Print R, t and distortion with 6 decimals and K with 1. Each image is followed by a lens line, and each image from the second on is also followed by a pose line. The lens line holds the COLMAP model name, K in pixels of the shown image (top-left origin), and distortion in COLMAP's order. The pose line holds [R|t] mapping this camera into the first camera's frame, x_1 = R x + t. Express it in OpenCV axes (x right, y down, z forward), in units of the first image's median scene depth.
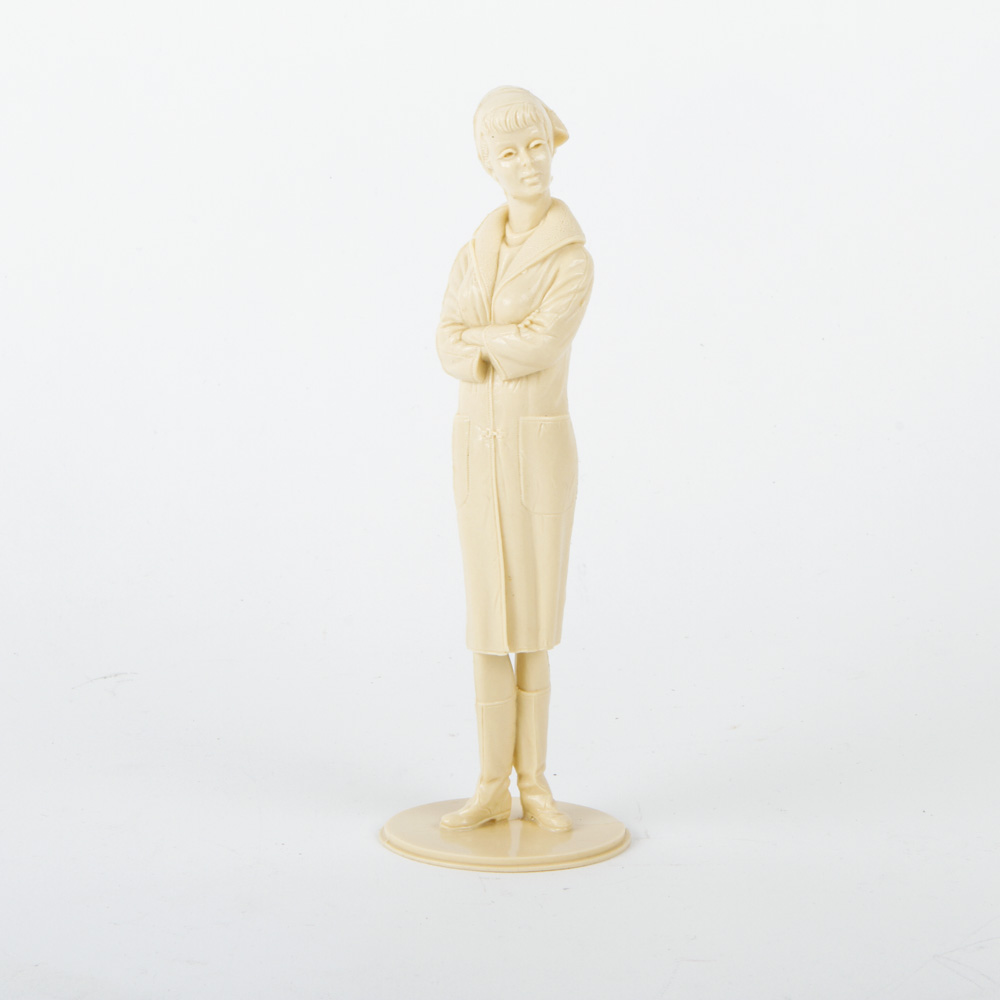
lens RADIAL K [[3527.9, 0, 499.2], [0, 3527.9, 498.6], [0, 0, 1]] dist [-0.108060, 0.000000]
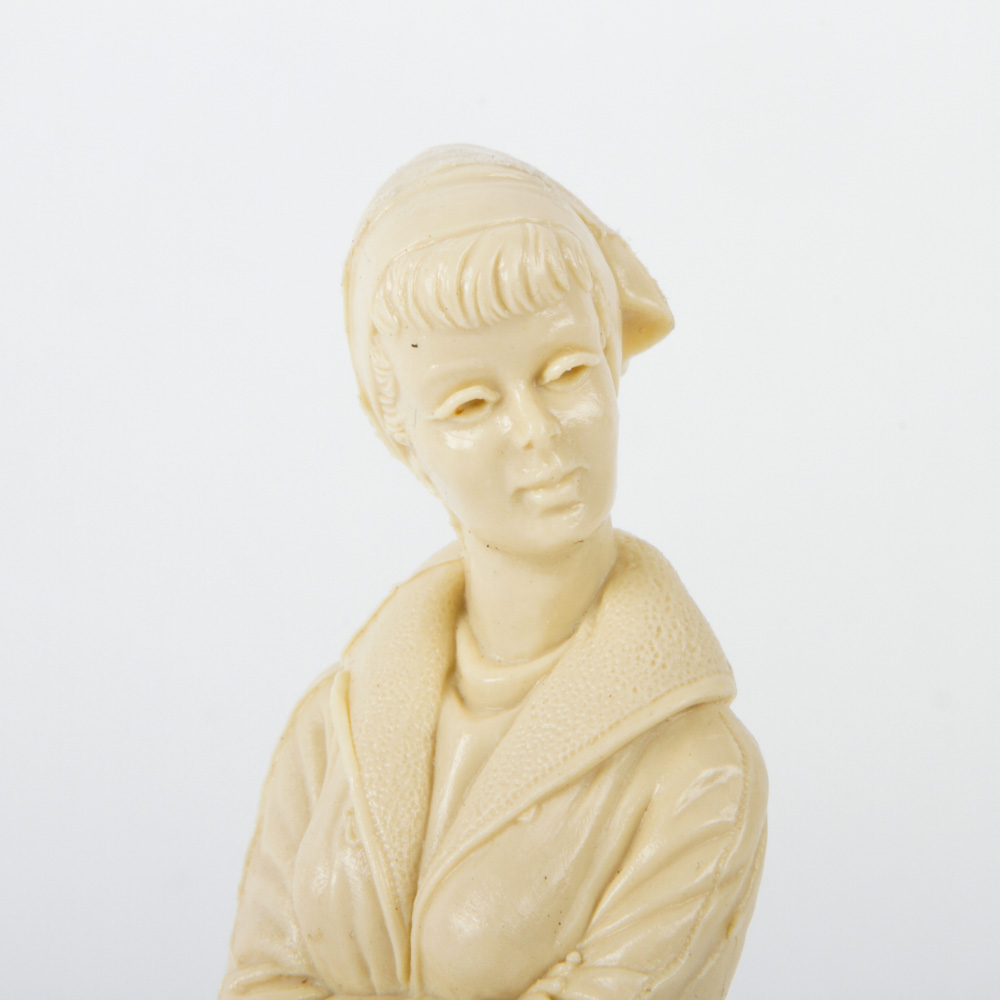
lens RADIAL K [[5005.1, 0, 551.7], [0, 5005.1, 477.9], [0, 0, 1]] dist [0.458545, 0.000000]
pose [[0.999131, -0.007064, 0.041087, -0.007281], [0.006730, 0.999943, 0.008279, -0.094495], [-0.041143, -0.007995, 0.999121, 0.595759]]
